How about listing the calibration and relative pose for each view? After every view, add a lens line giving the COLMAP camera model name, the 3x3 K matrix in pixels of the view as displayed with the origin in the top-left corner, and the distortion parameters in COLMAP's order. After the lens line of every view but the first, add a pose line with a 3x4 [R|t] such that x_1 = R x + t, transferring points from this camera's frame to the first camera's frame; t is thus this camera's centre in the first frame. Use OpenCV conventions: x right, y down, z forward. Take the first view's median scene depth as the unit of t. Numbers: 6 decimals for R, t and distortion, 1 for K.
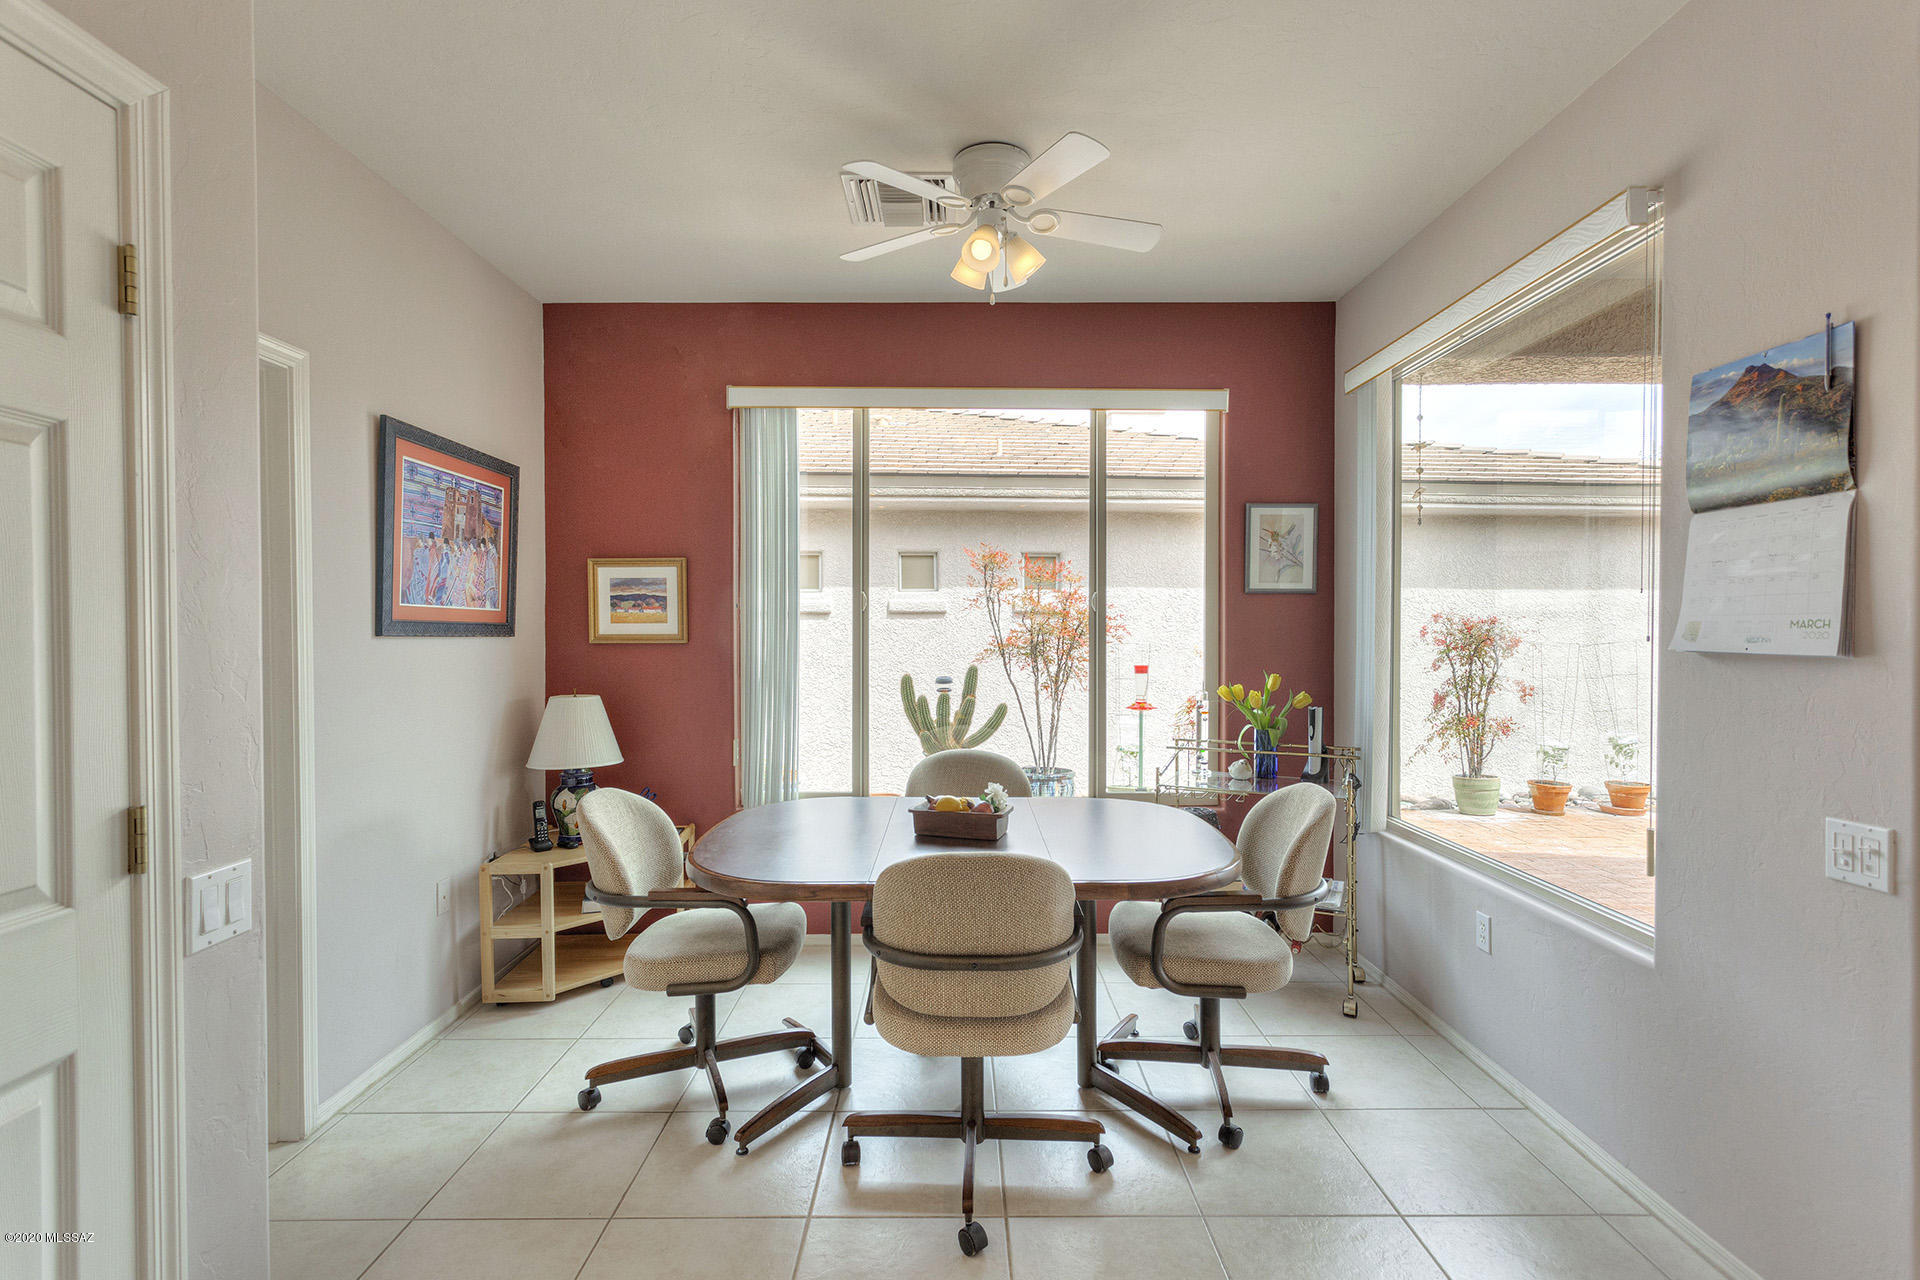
lens RADIAL K [[903.4, 0, 954.1], [0, 903.4, 640.1], [0, 0, 1]] dist [-0.003124, 0.003346]
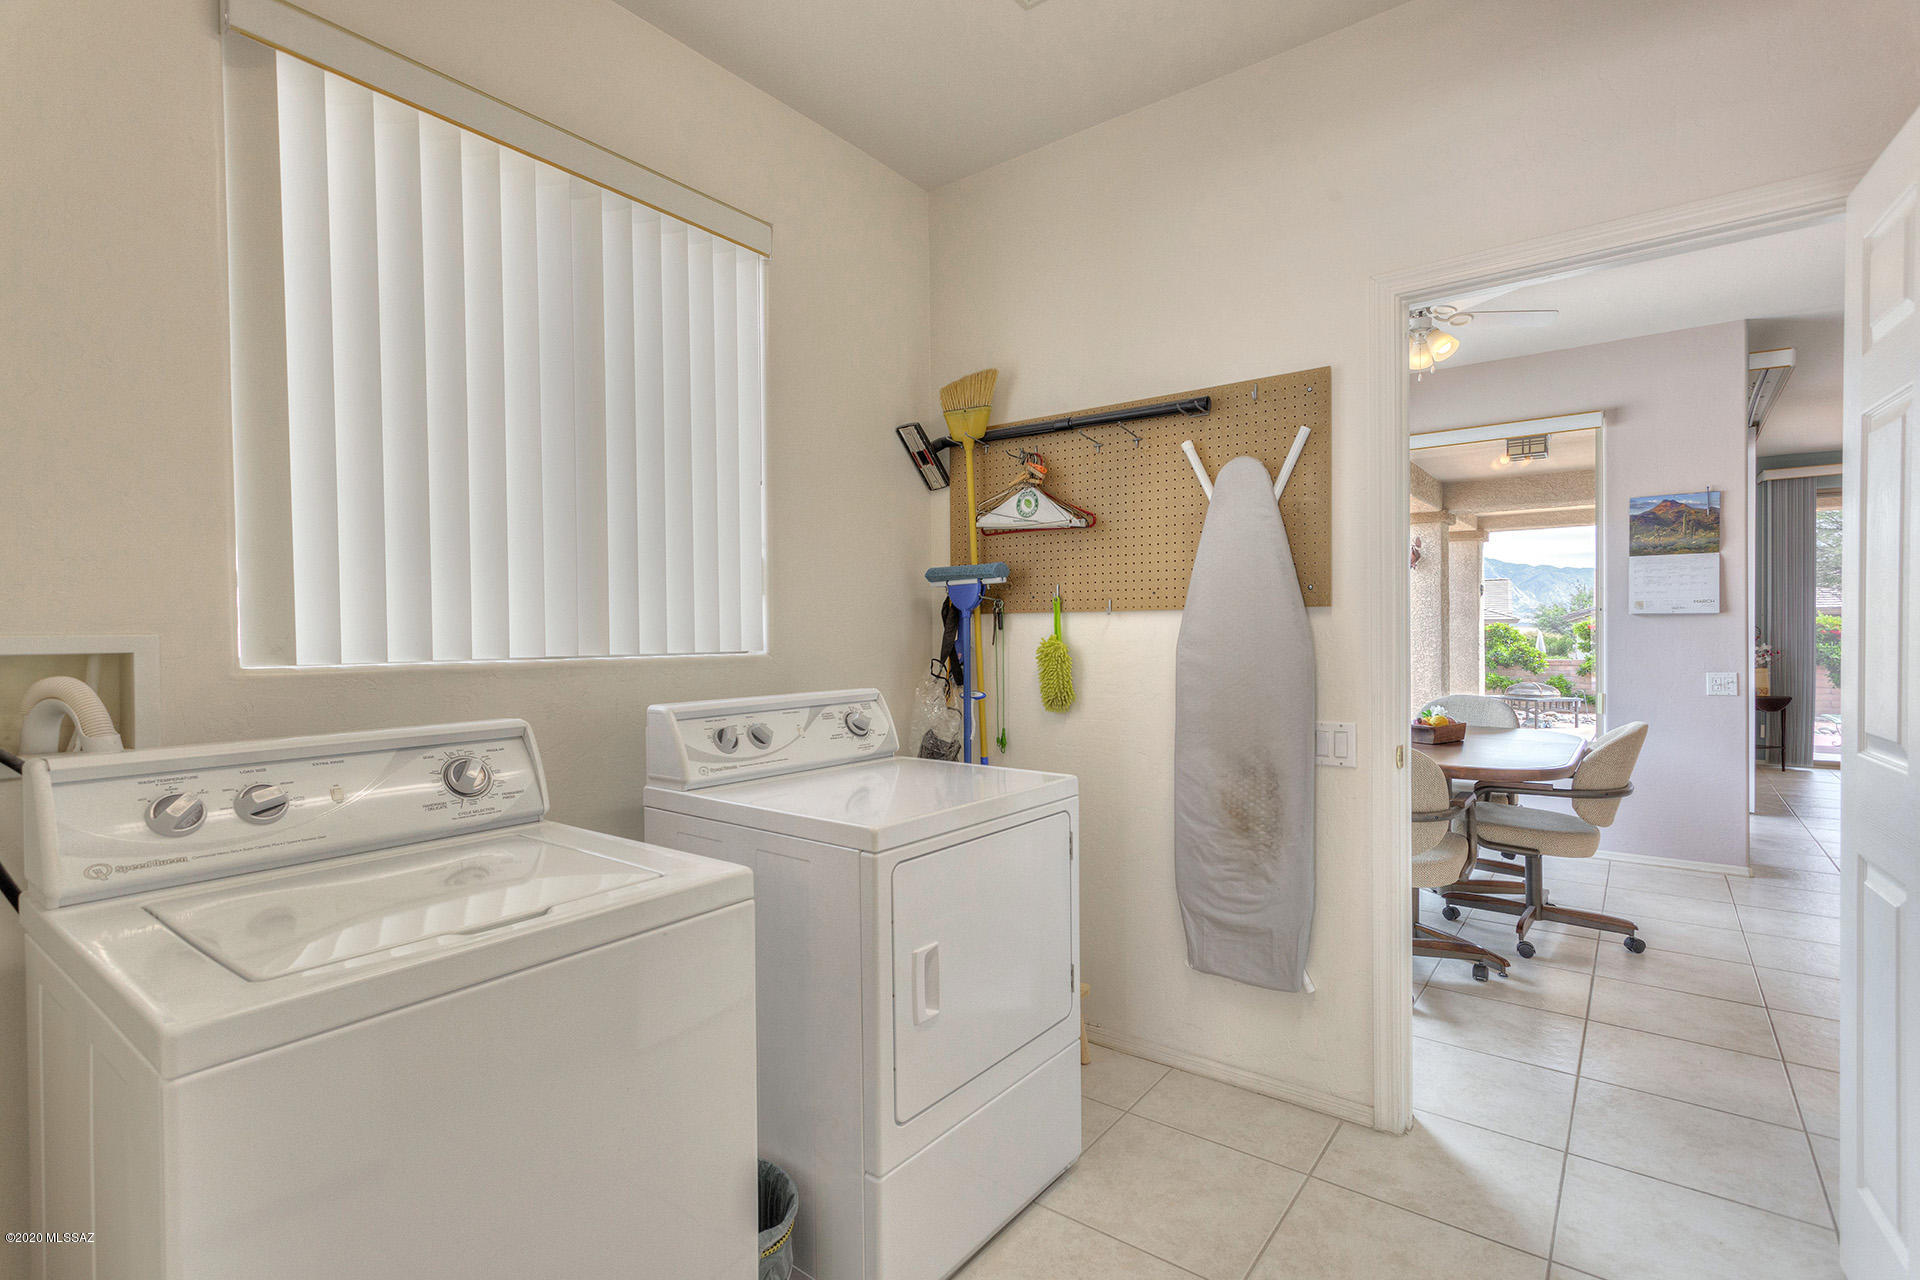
lens RADIAL K [[903.4, 0, 960.9], [0, 903.4, 641.9], [0, 0, 1]] dist [-0.003124, 0.003346]
pose [[0.603768, -0.011729, 0.797074, -2.552701], [0.021450, 0.999769, -0.001536, 0.060592], [-0.796871, 0.018025, 0.603880, 1.161229]]
